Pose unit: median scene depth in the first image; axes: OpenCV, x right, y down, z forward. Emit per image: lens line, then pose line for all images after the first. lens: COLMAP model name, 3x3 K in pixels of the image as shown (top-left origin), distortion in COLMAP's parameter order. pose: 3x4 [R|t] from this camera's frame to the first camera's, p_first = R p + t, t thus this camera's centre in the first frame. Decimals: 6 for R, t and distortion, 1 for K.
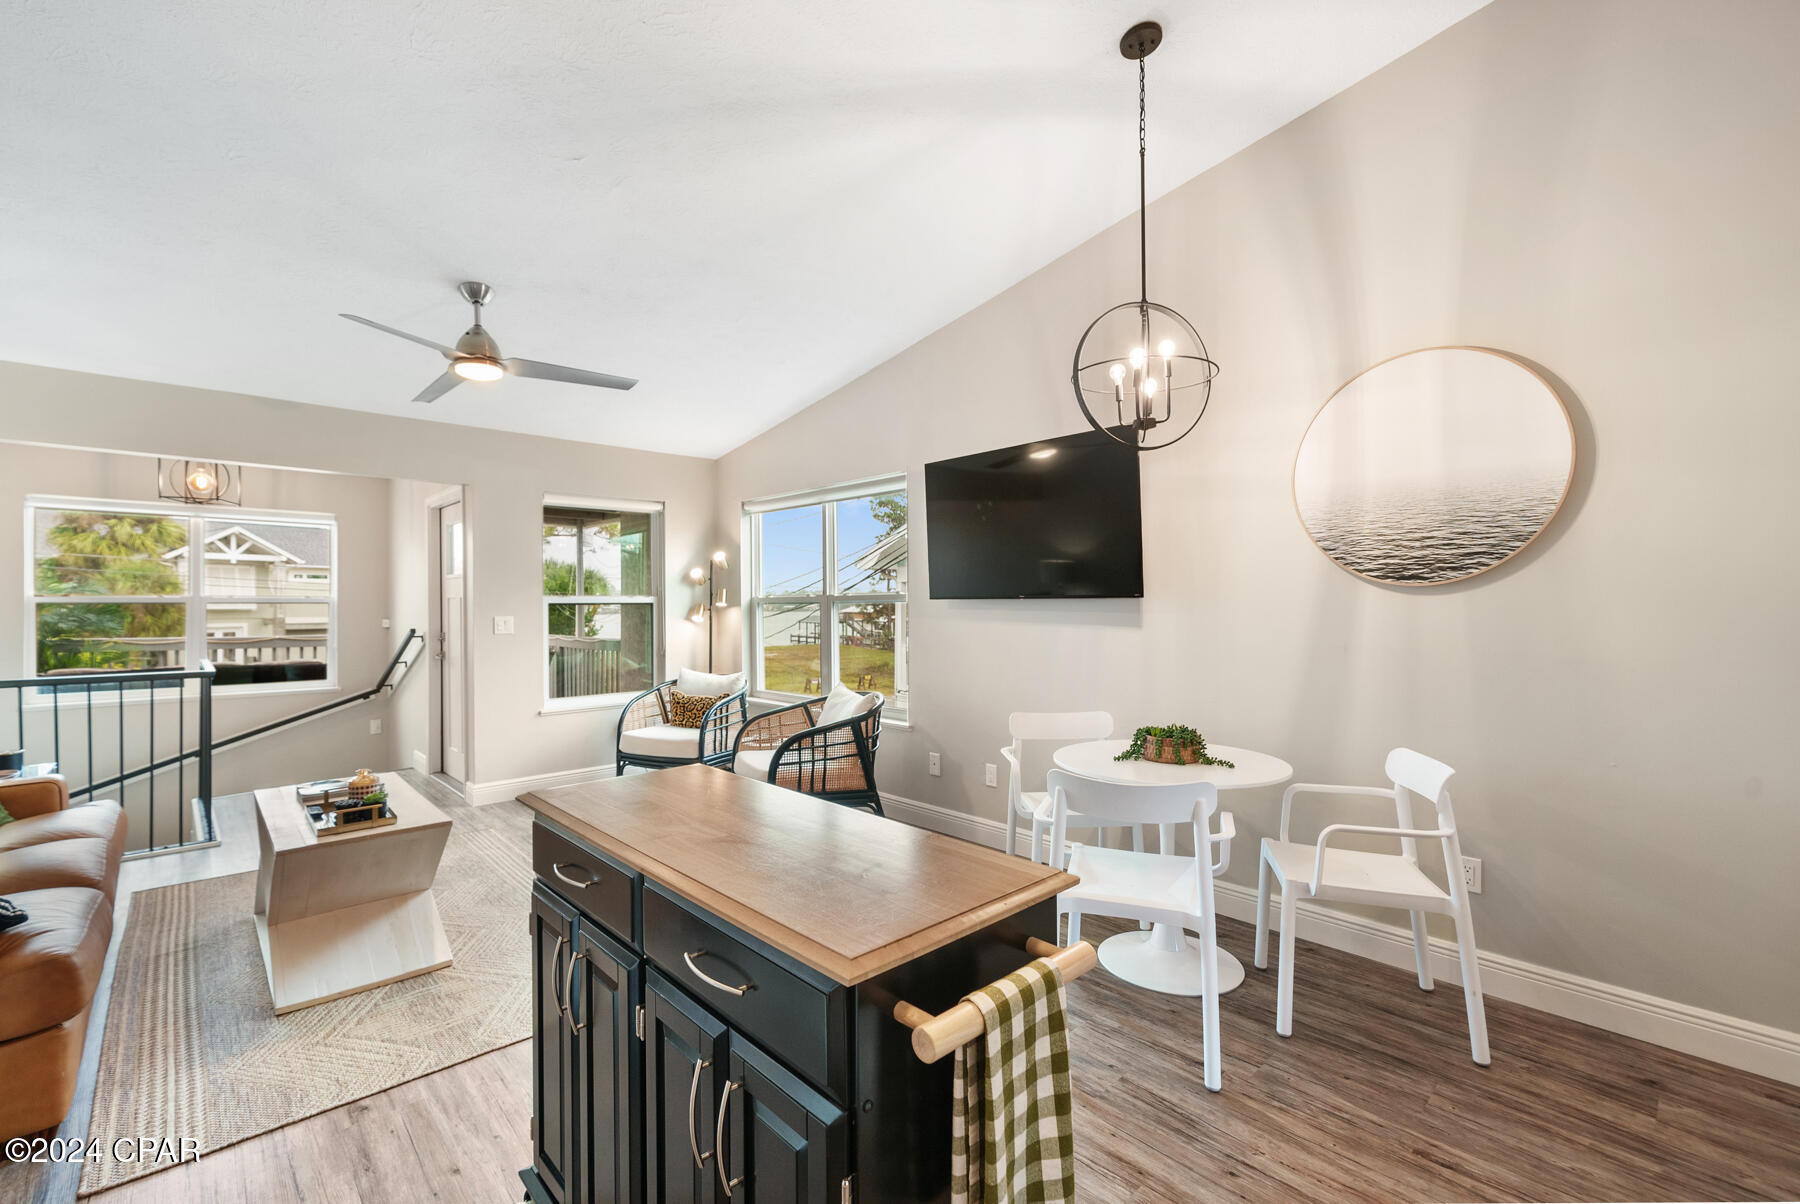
lens RADIAL K [[765.2, 0, 908.7], [0, 765.2, 602.2], [0, 0, 1]] dist [0.000170, 0.000123]
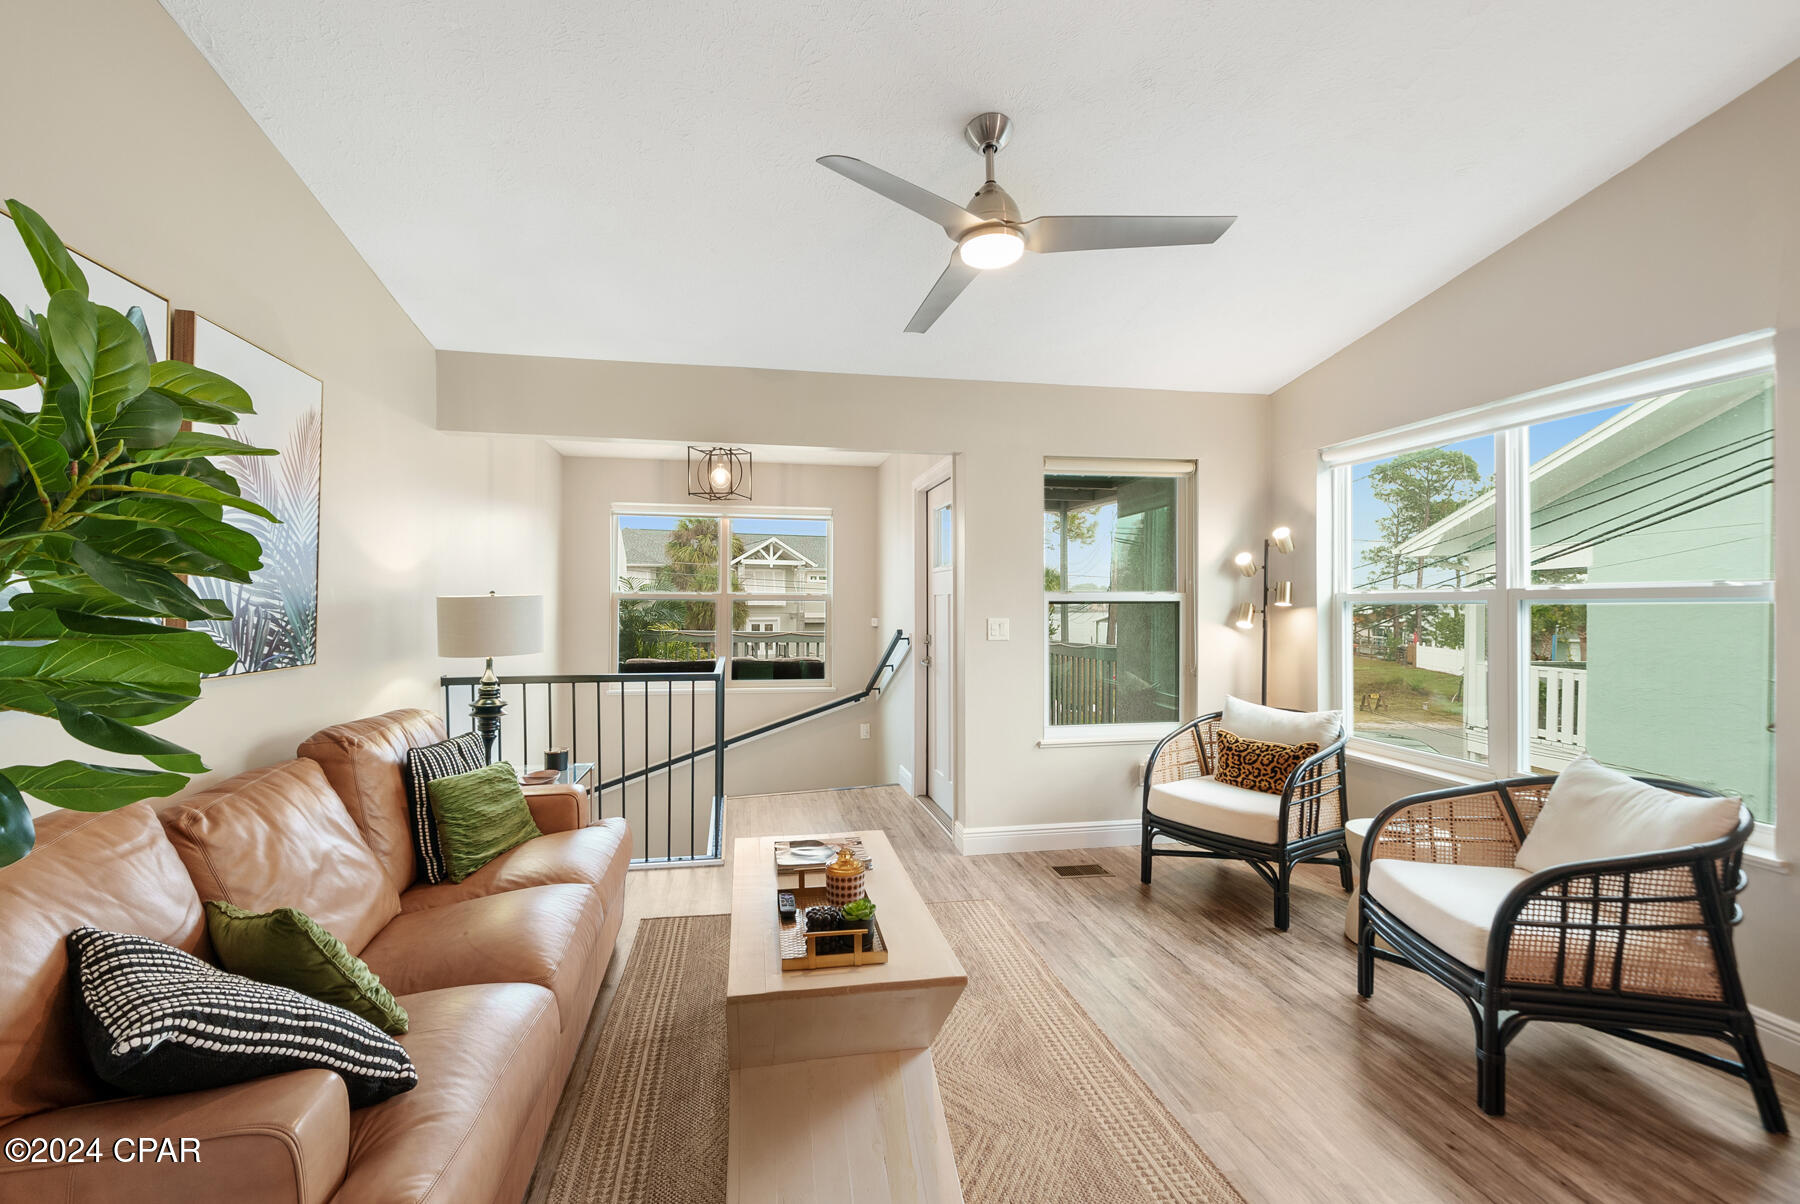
lens RADIAL K [[800.0, 0, 886.0], [0, 800.0, 605.3], [0, 0, 1]] dist [-0.000427, -0.000066]
pose [[0.833533, 0.007353, -0.552421, -0.162492], [-0.004483, 0.999969, 0.006546, 0.000724], [0.552451, -0.002980, 0.833540, 0.238343]]
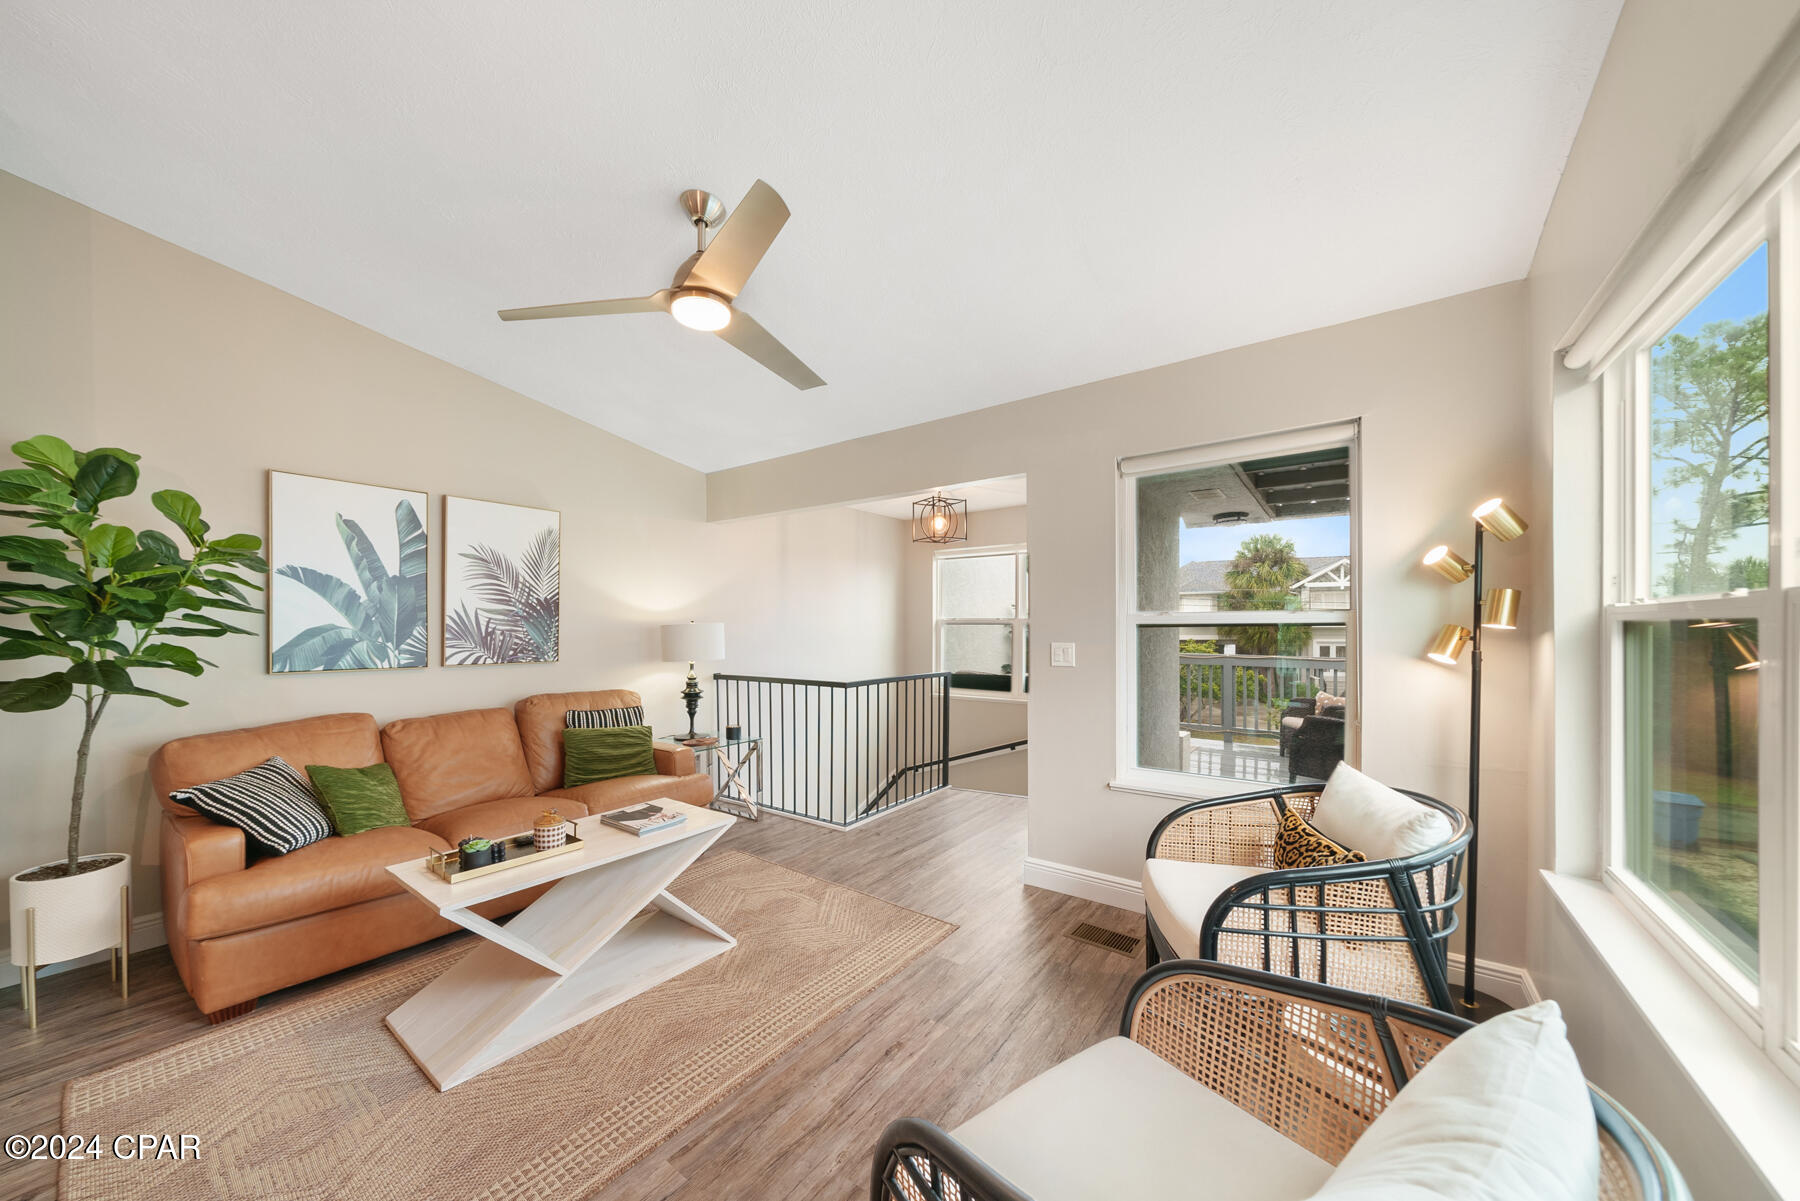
lens RADIAL K [[634.4, 0, 865.0], [0, 634.4, 632.1], [0, 0, 1]] dist [-0.002264, -0.000120]
pose [[0.136190, 0.011877, -0.990612, 0.046990], [0.005160, 0.999906, 0.012698, -0.000084], [0.990669, -0.006841, 0.136116, 0.689662]]
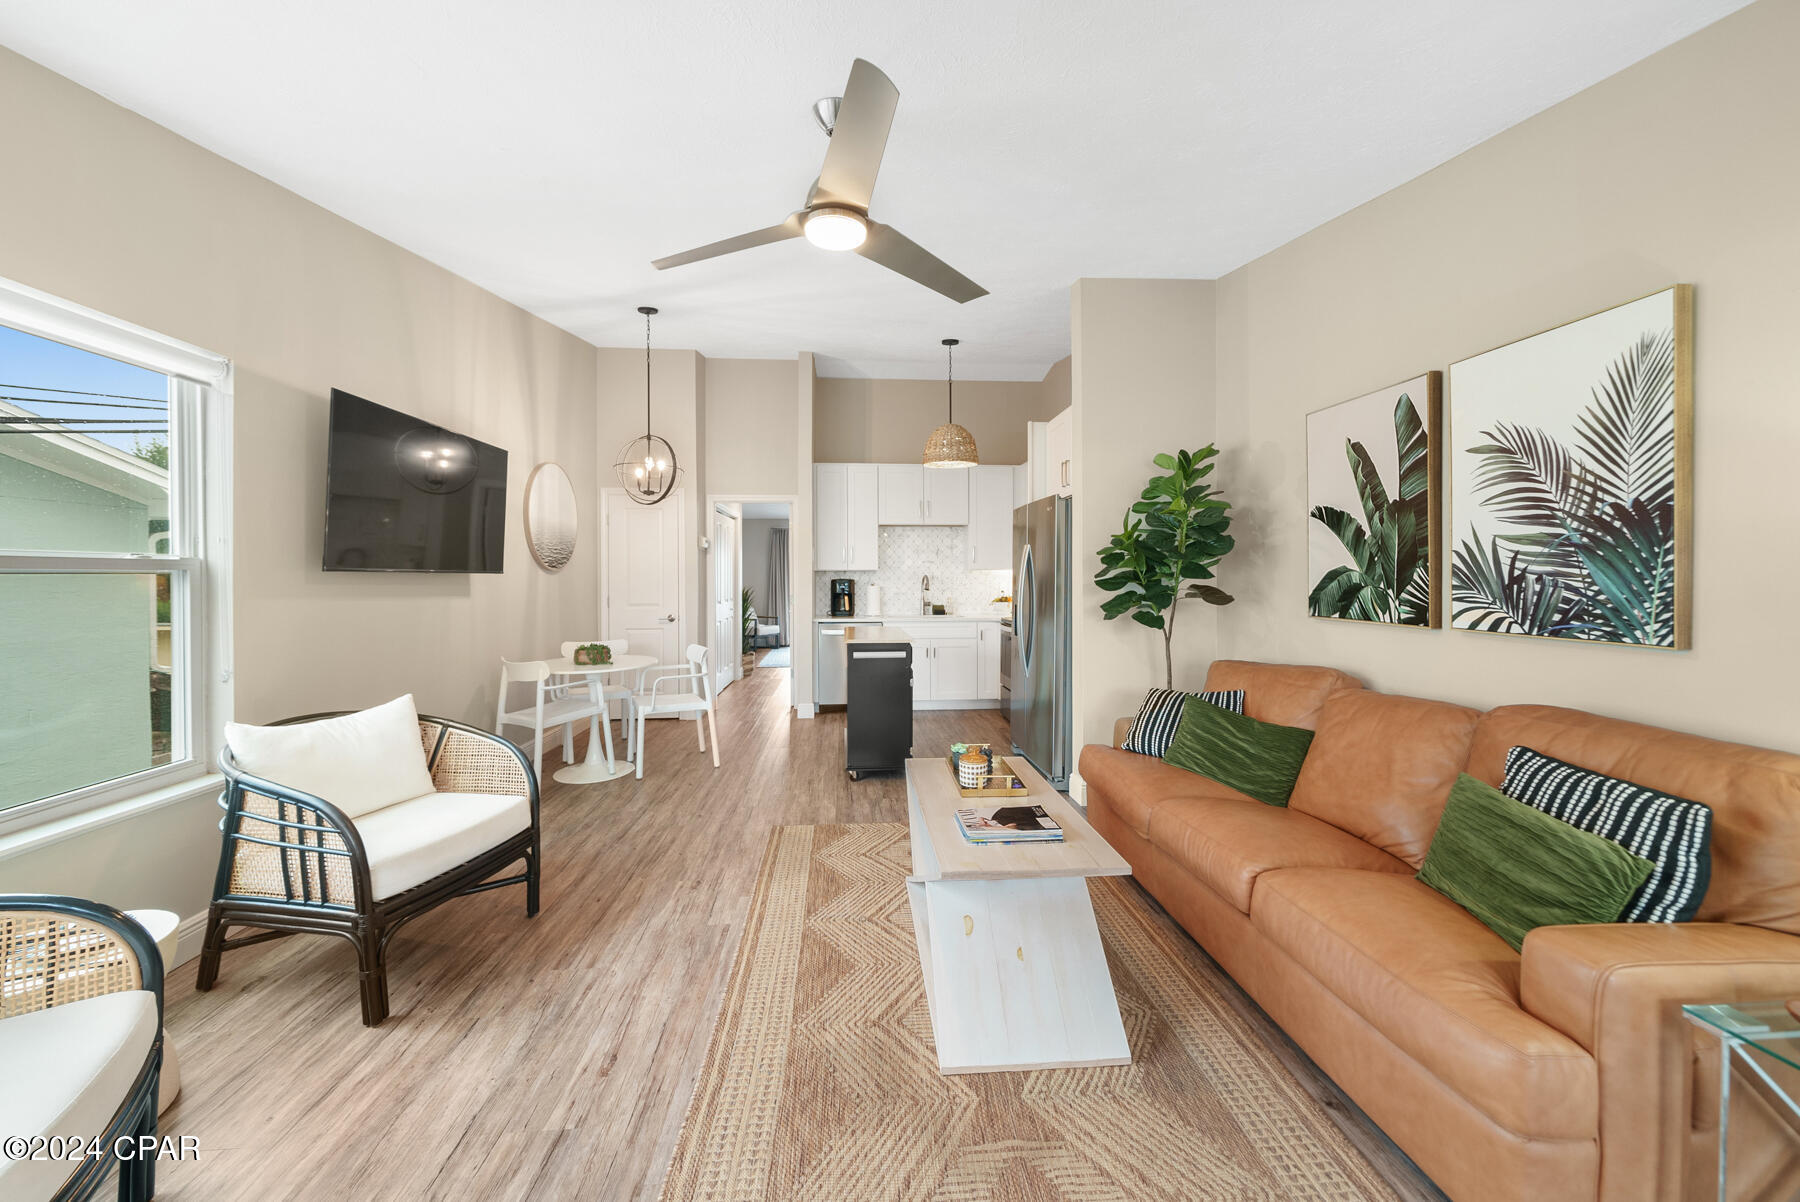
lens RADIAL K [[638.7, 0, 896.4], [0, 638.7, 581.9], [0, 0, 1]] dist [-0.001750, -0.000074]
pose [[-0.777043, 0.004043, 0.629435, -0.608520], [0.007444, 0.999968, 0.002766, 0.005730], [-0.629404, 0.006834, -0.777048, 0.904677]]
